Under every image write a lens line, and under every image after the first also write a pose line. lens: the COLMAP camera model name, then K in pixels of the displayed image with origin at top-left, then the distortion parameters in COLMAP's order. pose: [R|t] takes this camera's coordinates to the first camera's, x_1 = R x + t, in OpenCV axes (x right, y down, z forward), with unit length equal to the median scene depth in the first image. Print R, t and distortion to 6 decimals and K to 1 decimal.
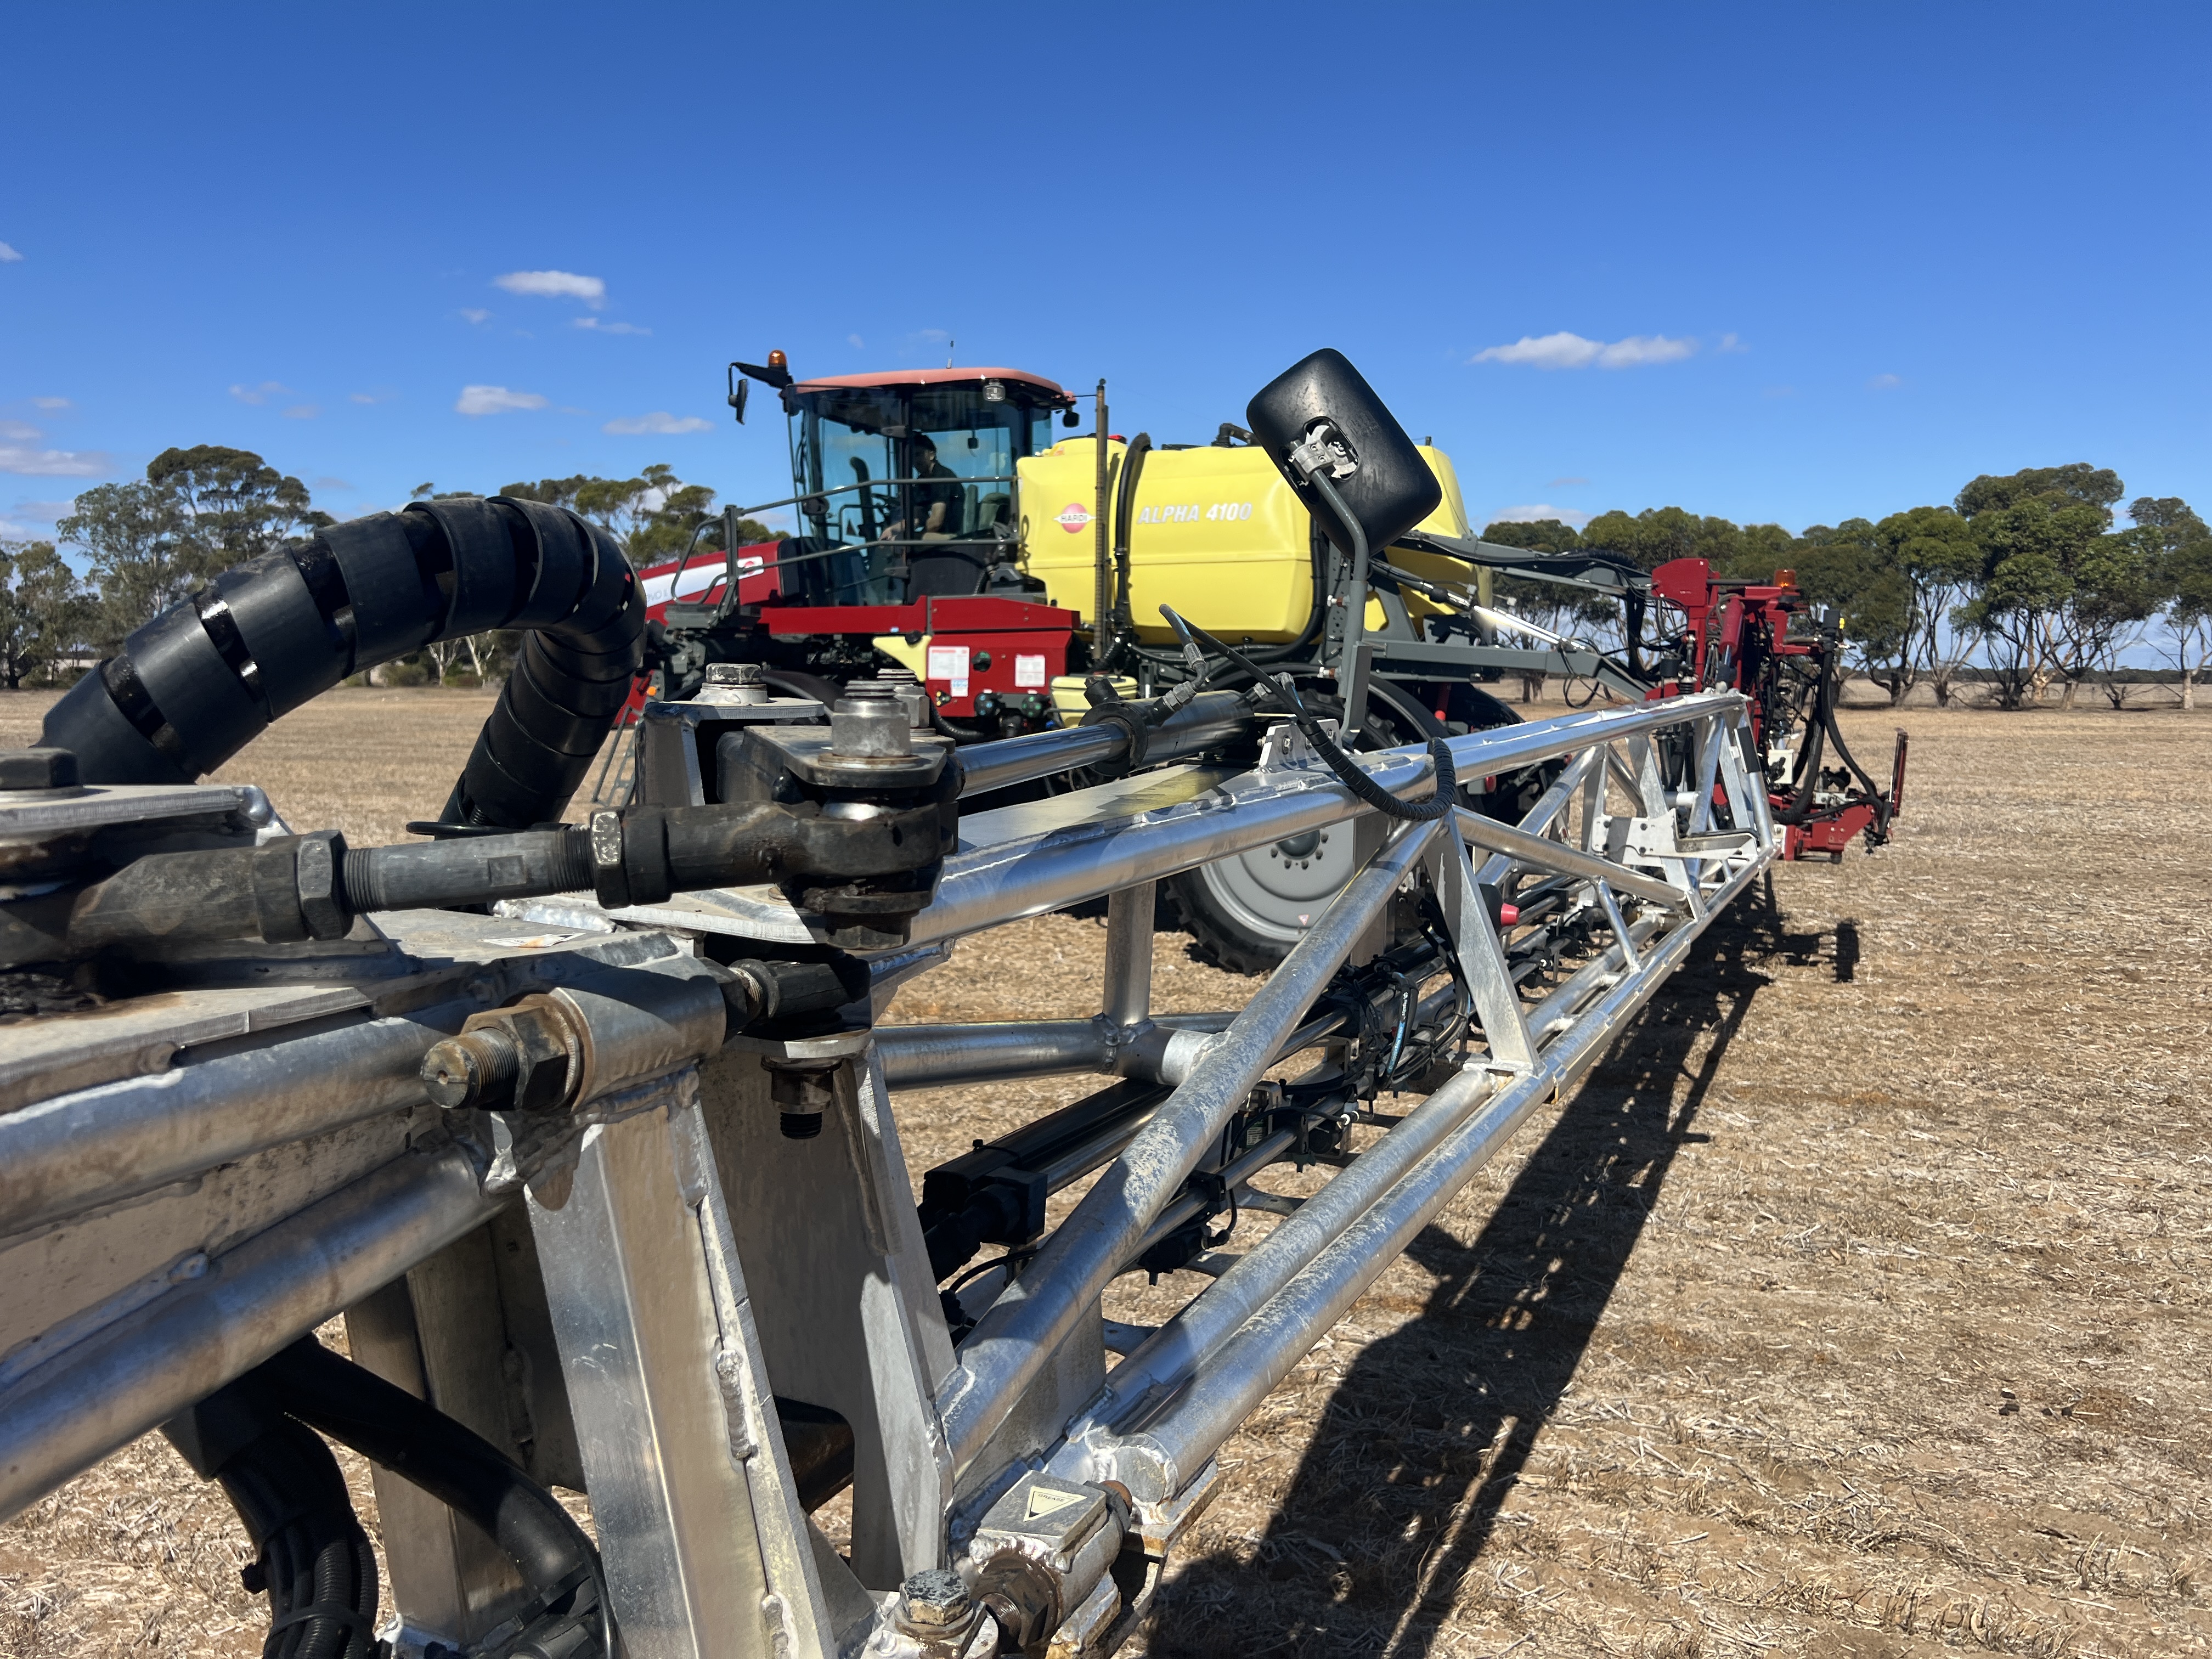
lens RADIAL K [[1679.6, 0, 1106.0], [0, 1679.6, 829.5], [0, 0, 1]] dist [0.006721, -0.013898]
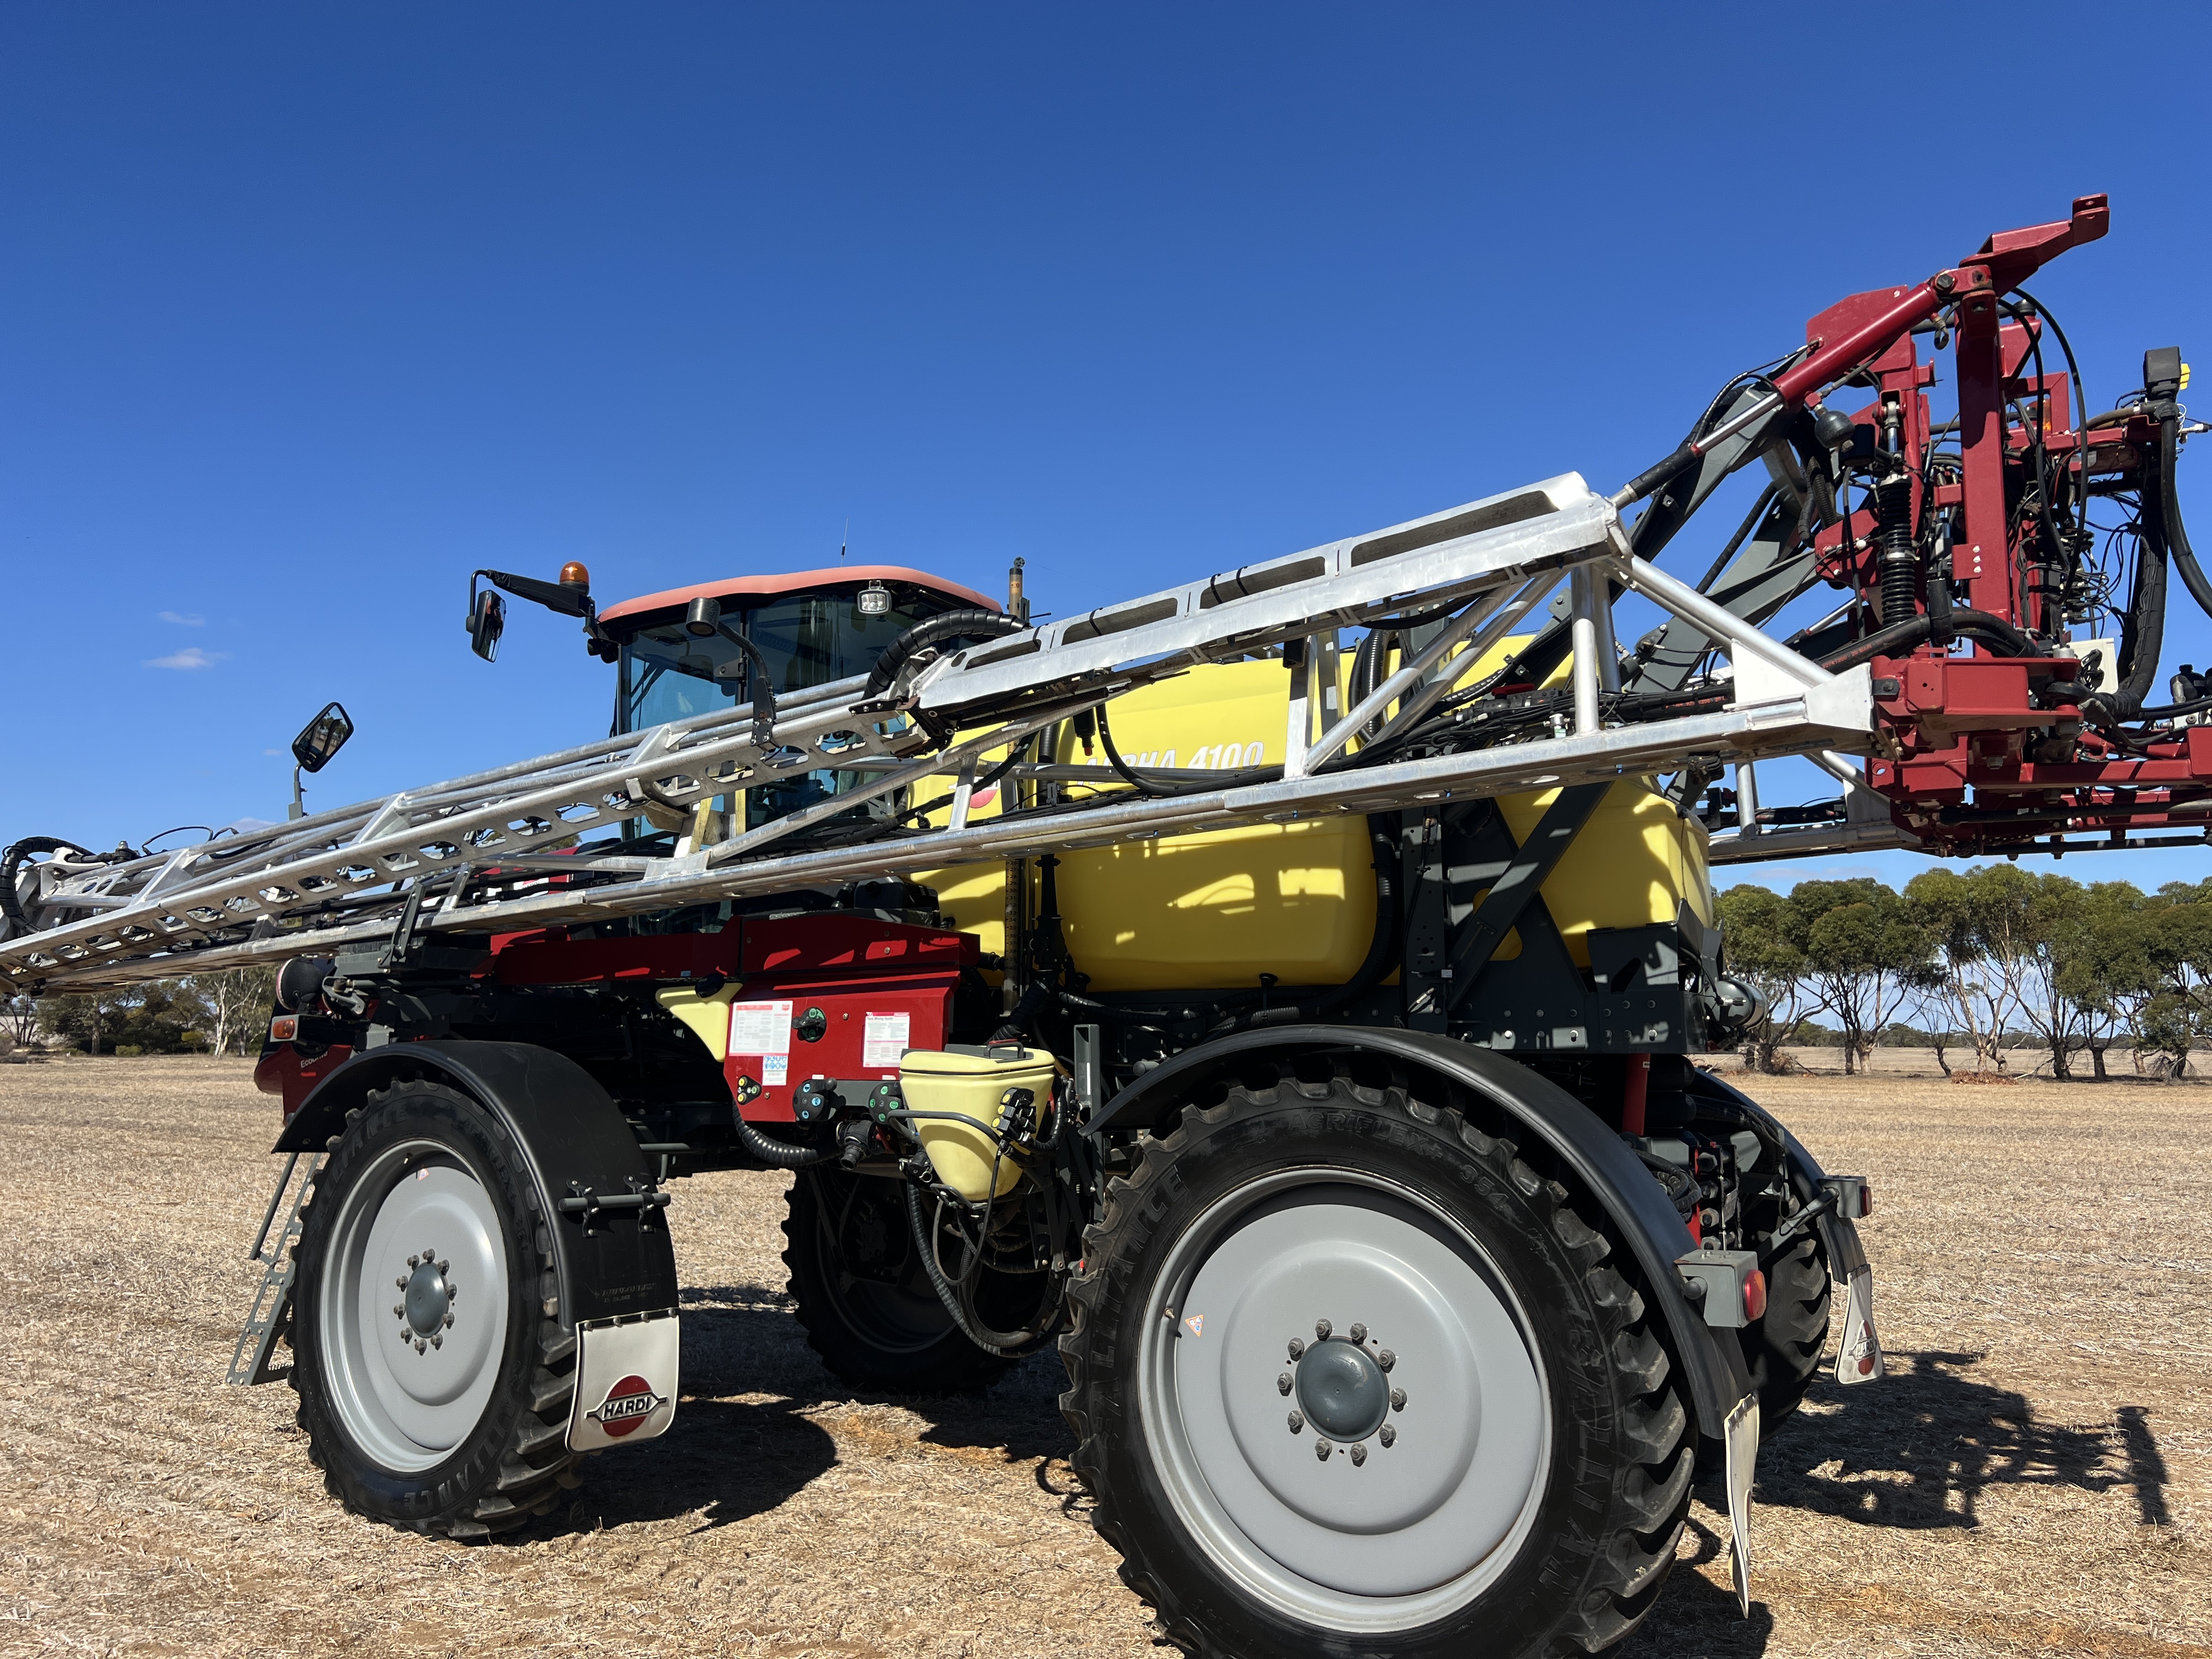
lens RADIAL K [[1612.9, 0, 1086.5], [0, 1612.9, 825.6], [0, 0, 1]] dist [-0.002562, 0.001234]
pose [[0.980421, -0.034491, -0.193870, 0.050735], [-0.010527, 0.973953, -0.226506, -0.016390], [0.196632, 0.224112, 0.954521, 0.184414]]
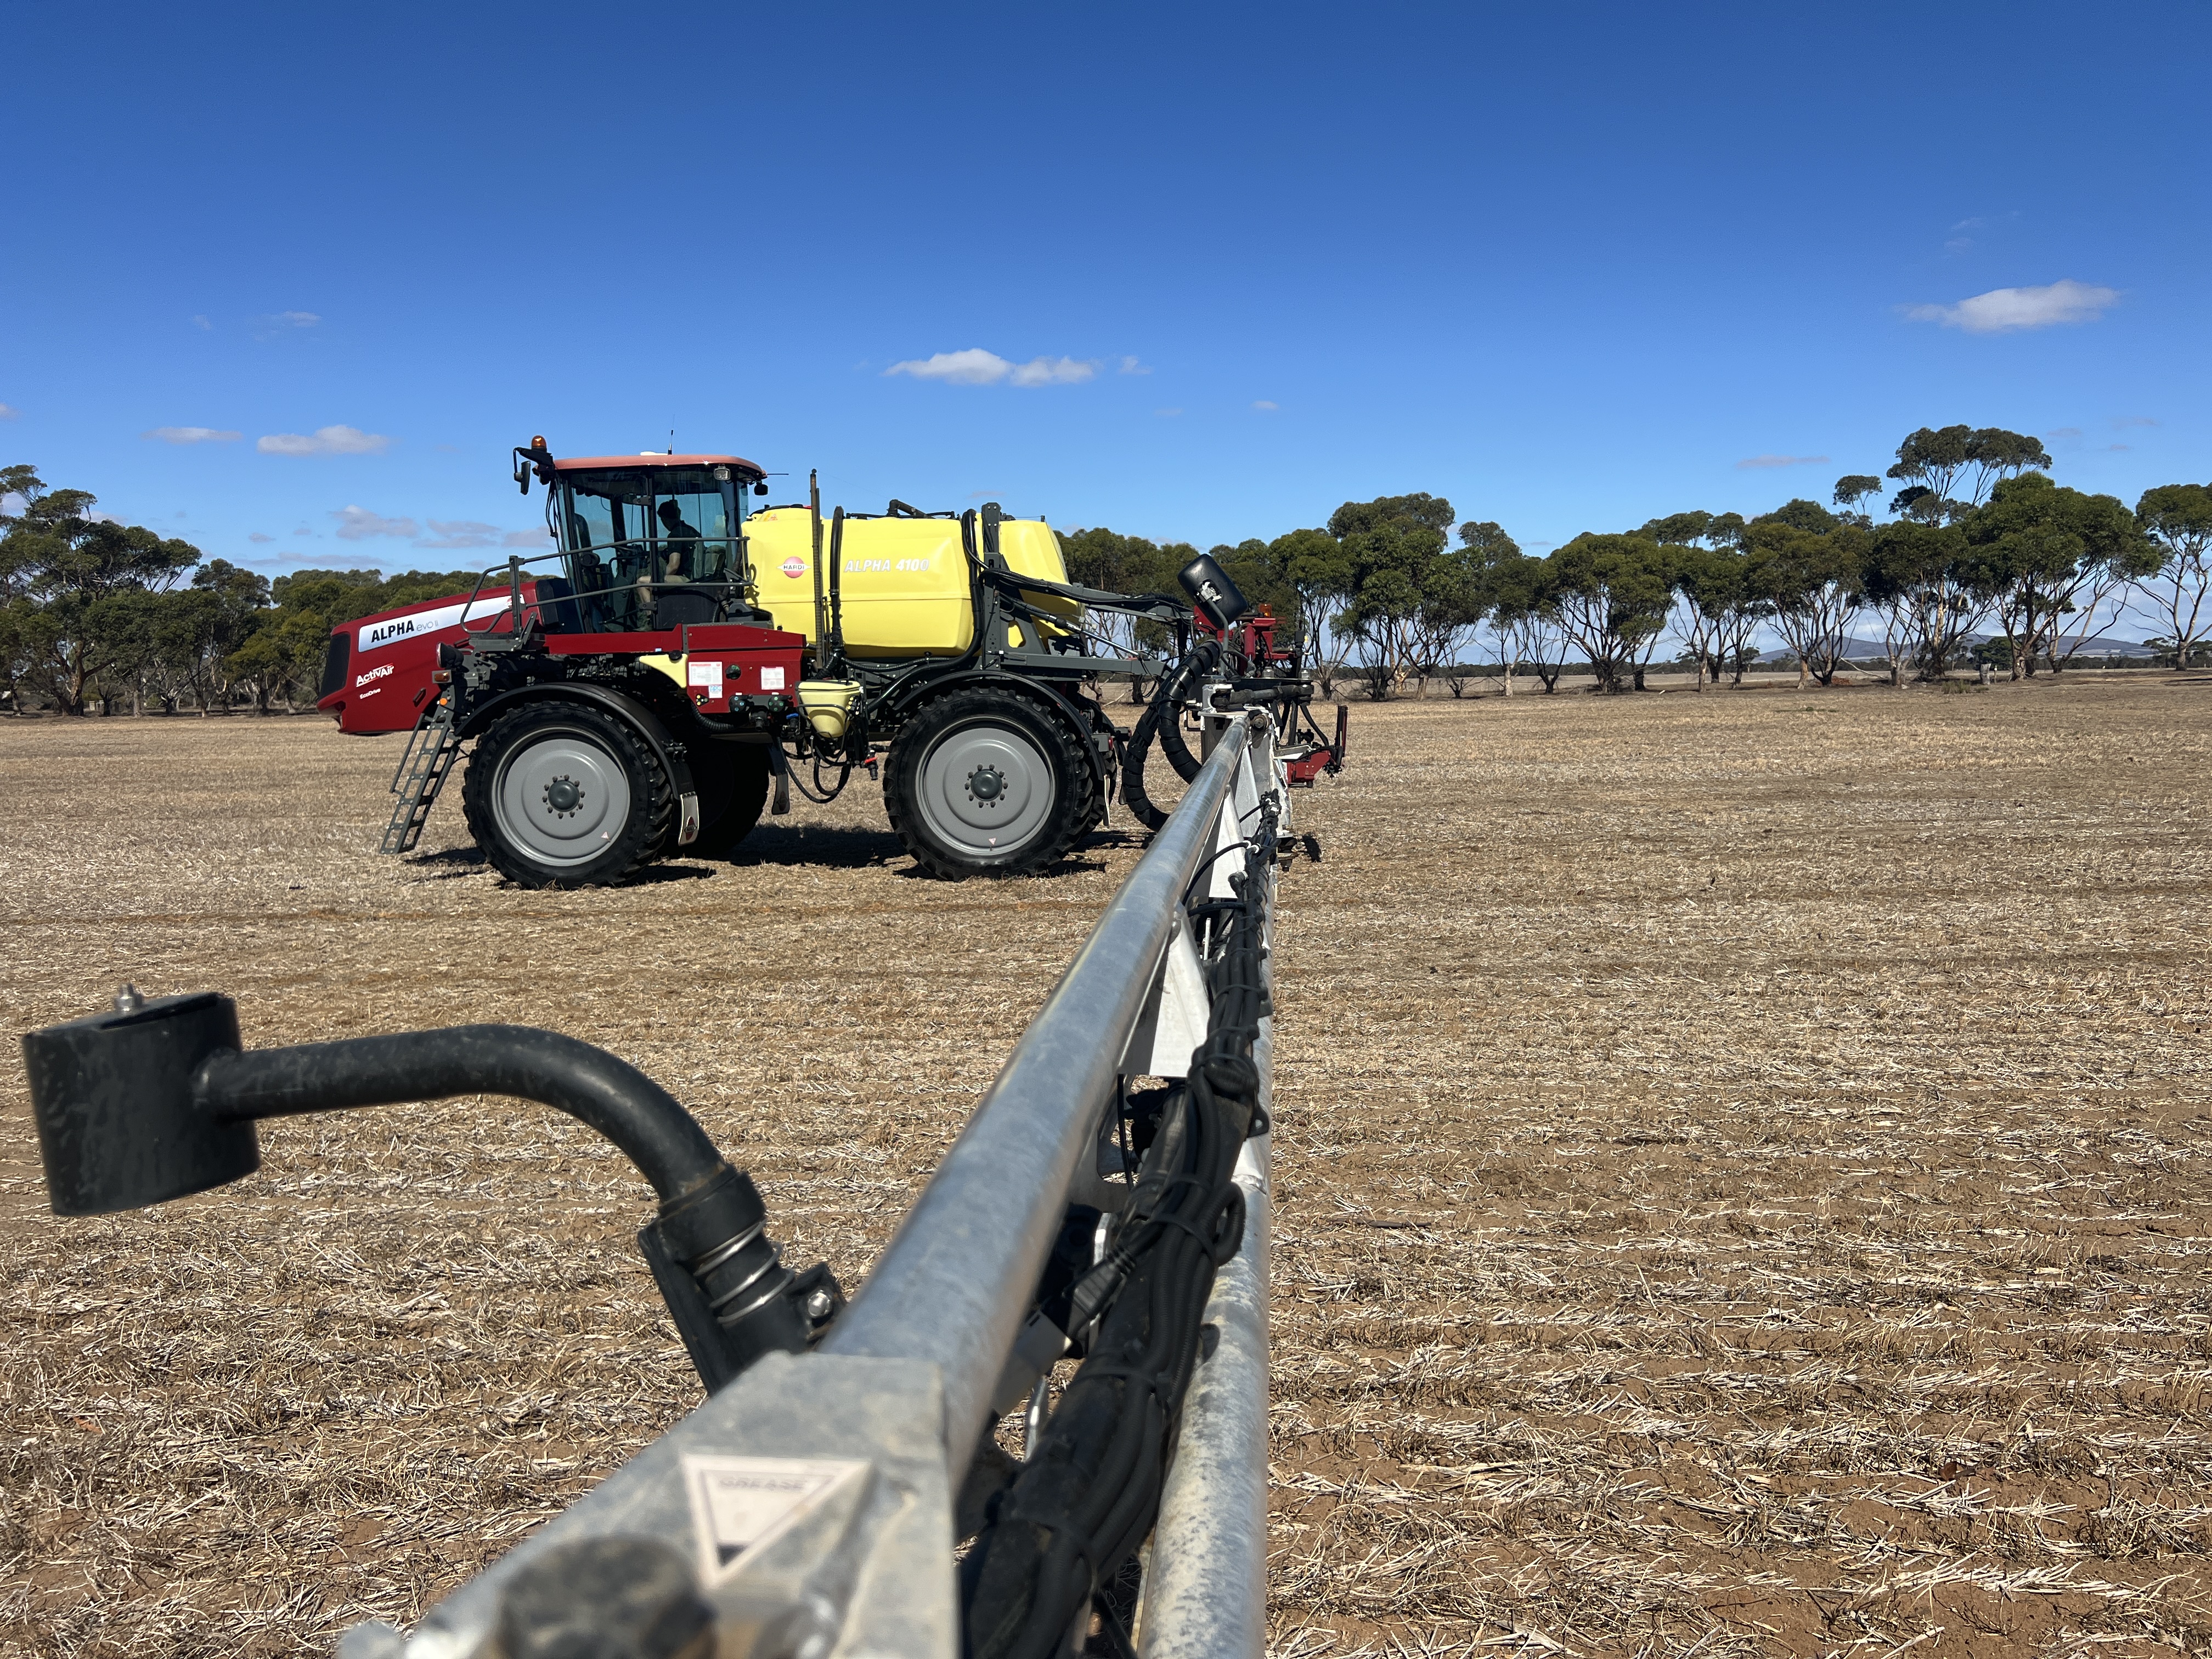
lens RADIAL K [[1601.7, 0, 1109.7], [0, 1601.7, 844.2], [0, 0, 1]] dist [0.069808, -0.116503]
pose [[0.946321, -0.053315, 0.318801, -0.081275], [0.050731, 0.998578, 0.016409, 0.013390], [-0.319222, 0.000645, 0.947680, -0.134035]]
